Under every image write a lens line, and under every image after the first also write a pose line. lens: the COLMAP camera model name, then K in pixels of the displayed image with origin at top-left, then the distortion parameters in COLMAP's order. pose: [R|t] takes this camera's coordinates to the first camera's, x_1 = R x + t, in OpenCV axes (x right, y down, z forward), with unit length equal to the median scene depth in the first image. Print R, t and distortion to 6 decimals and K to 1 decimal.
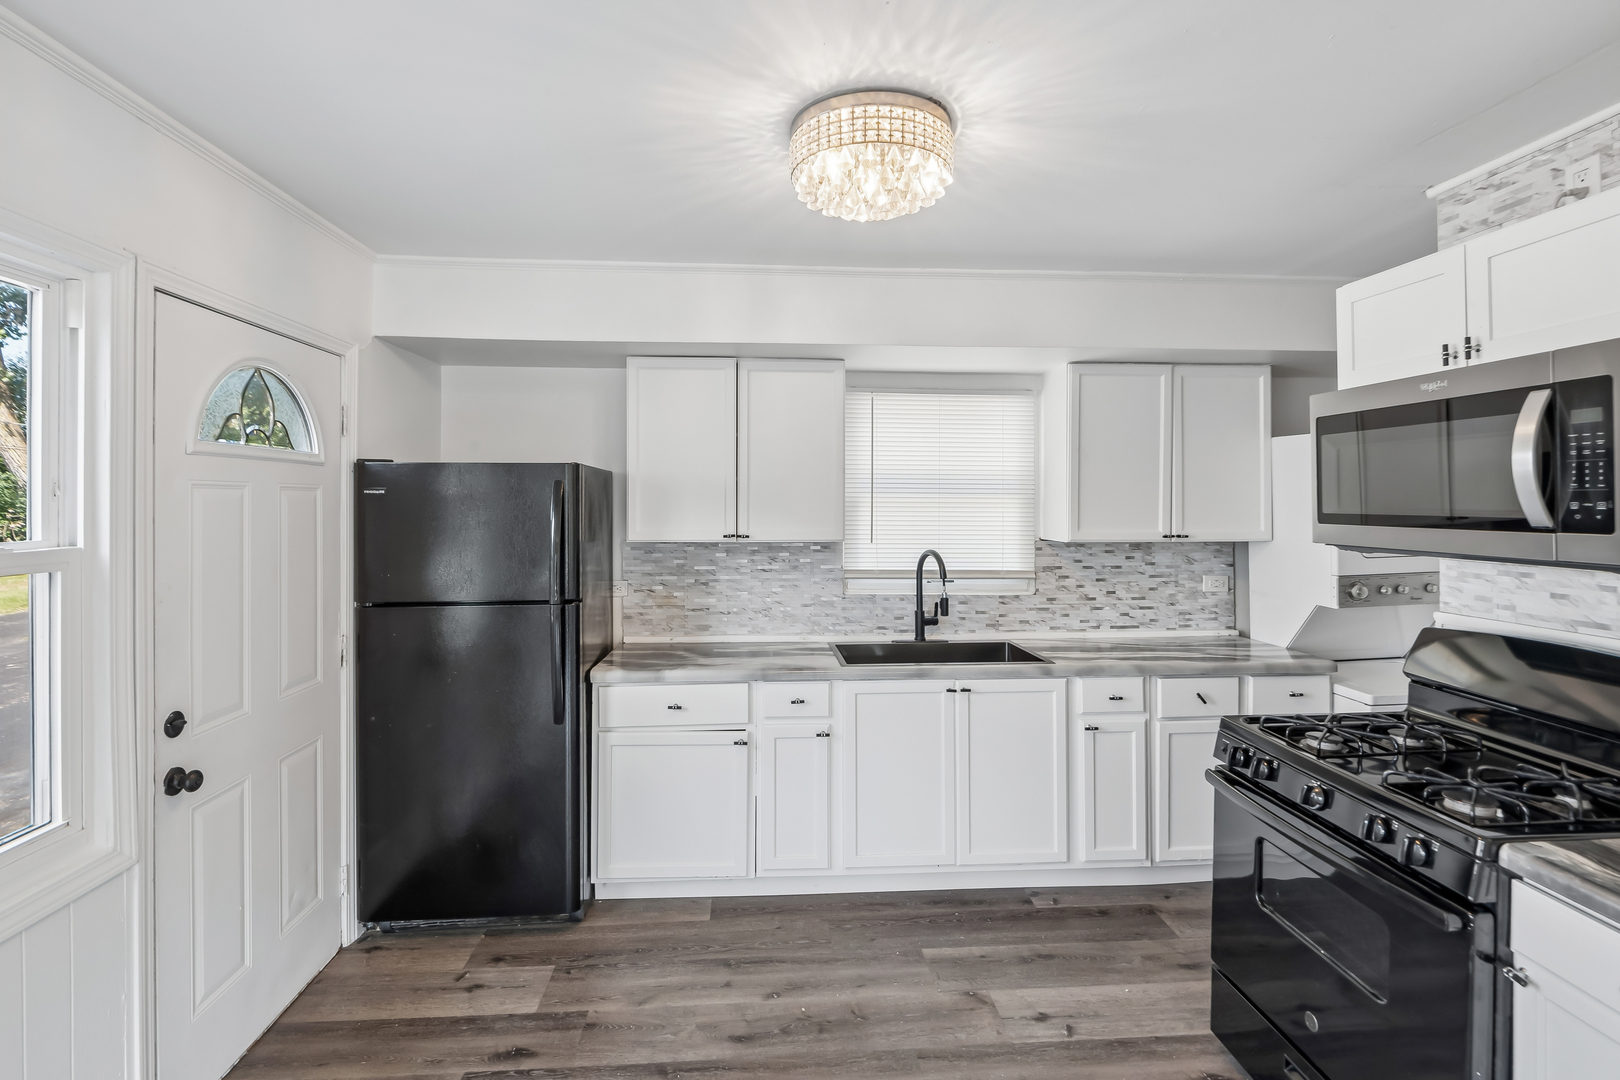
lens RADIAL K [[747.3, 0, 794.7], [0, 747.3, 500.9], [0, 0, 1]] dist [-0.001788, -0.000423]
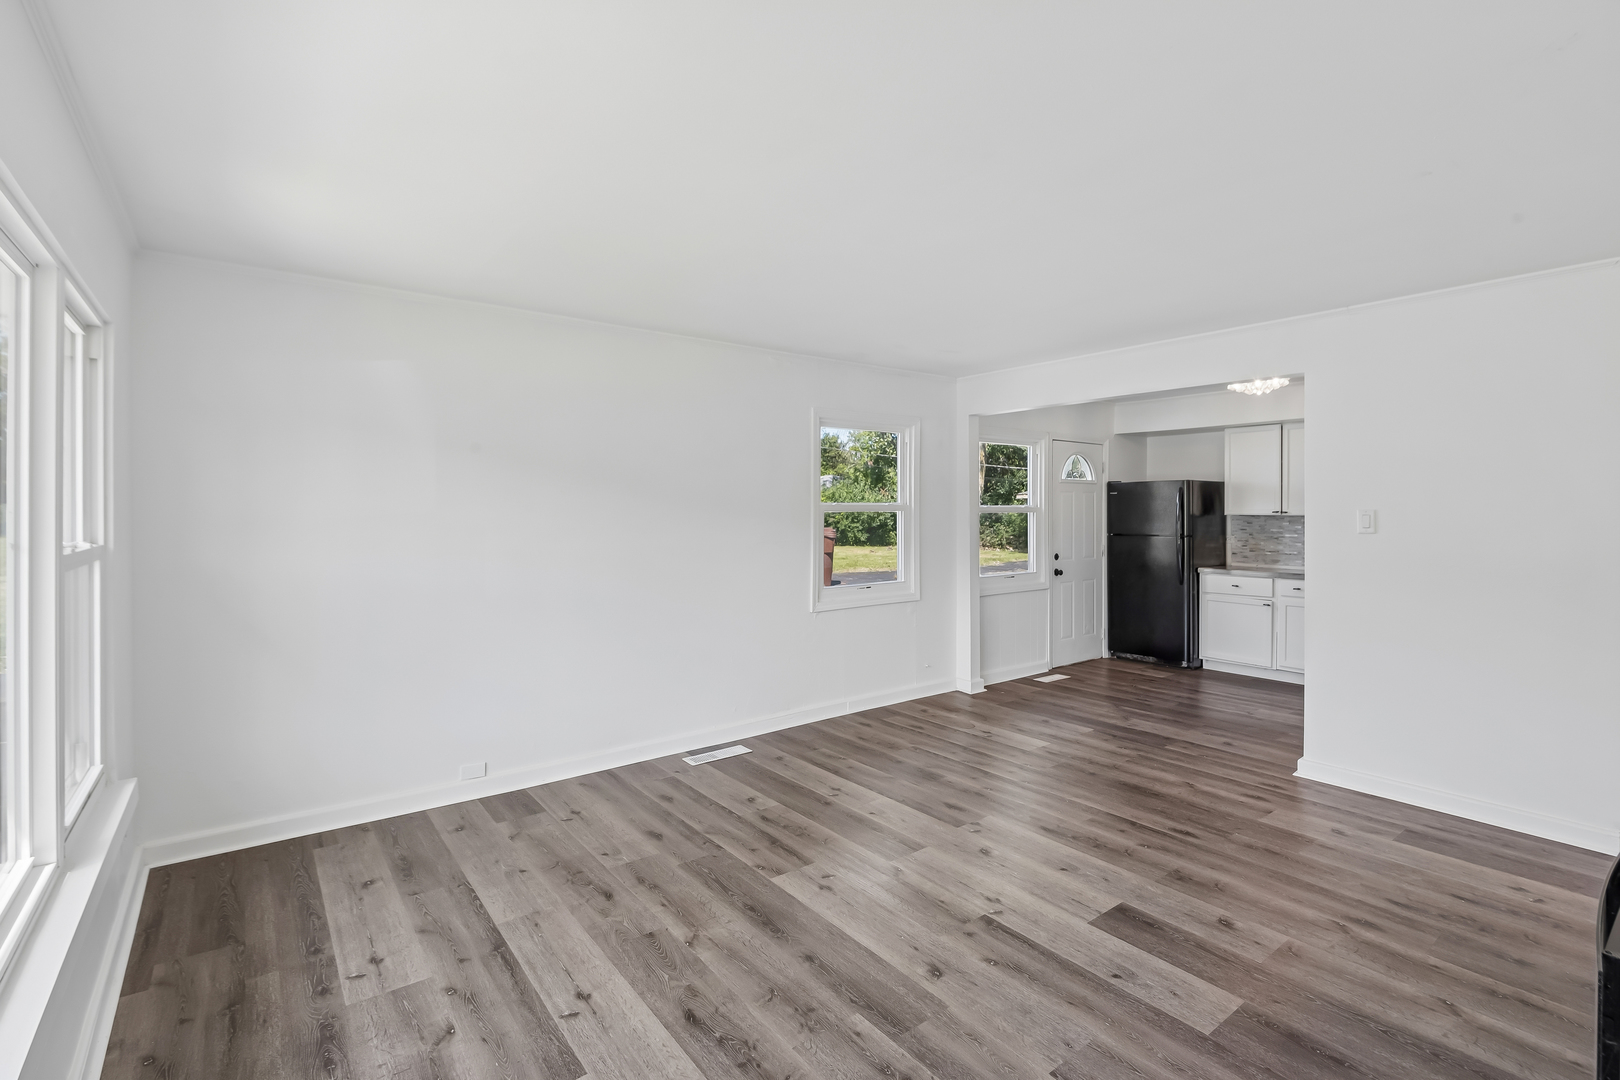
lens RADIAL K [[747.3, 0, 807.5], [0, 747.3, 524.0], [0, 0, 1]] dist [-0.001788, -0.000423]
pose [[0.560794, 0.012166, -0.827866, 1.027594], [0.000486, 0.999887, 0.015024, 0.056493], [0.827955, -0.008828, 0.560725, -1.399977]]
